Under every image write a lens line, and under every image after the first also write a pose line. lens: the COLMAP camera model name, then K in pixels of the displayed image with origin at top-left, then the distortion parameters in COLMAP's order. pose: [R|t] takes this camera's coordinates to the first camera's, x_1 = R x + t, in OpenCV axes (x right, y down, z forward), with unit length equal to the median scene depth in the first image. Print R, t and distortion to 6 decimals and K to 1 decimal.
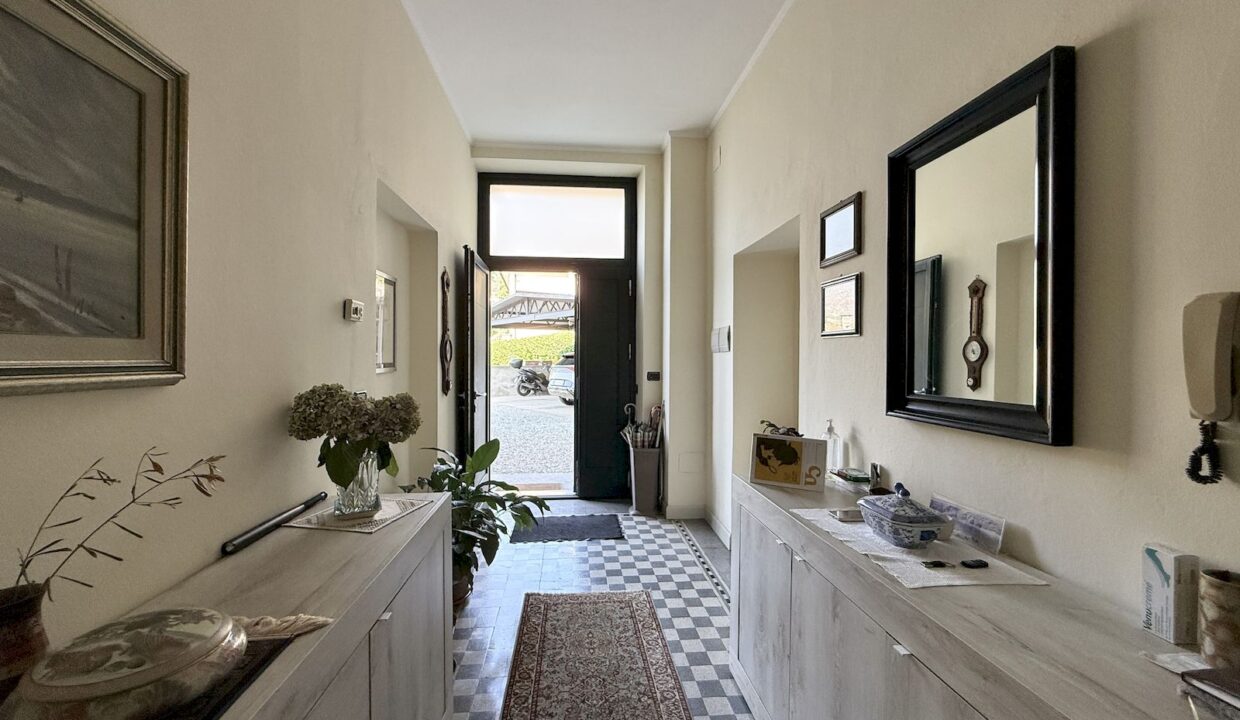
lens RADIAL K [[495.8, 0, 617.9], [0, 495.8, 362.4], [0, 0, 1]] dist [-0.000609, 0.000313]
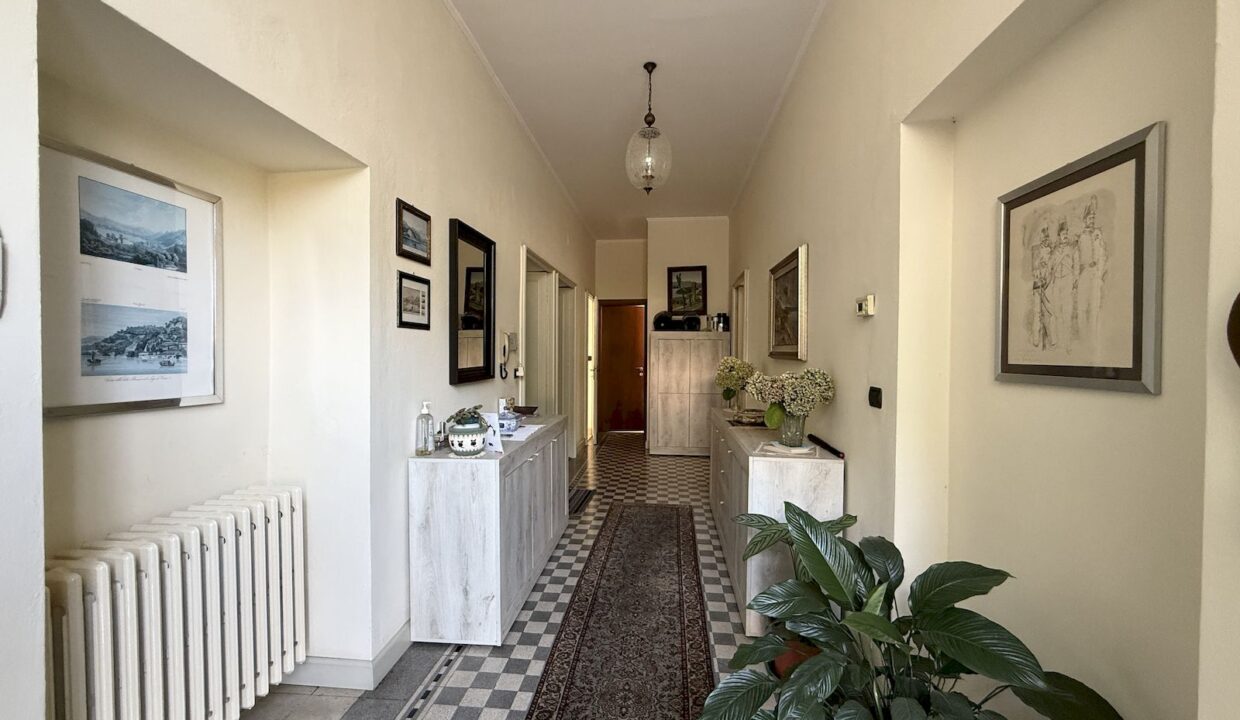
lens RADIAL K [[495.8, 0, 617.9], [0, 495.8, 362.4], [0, 0, 1]] dist [-0.000609, 0.000313]
pose [[-0.982446, -0.010975, 0.186225, -0.206182], [-0.005954, 0.999604, 0.027496, -0.017417], [-0.186453, 0.025904, -0.982122, 1.967336]]
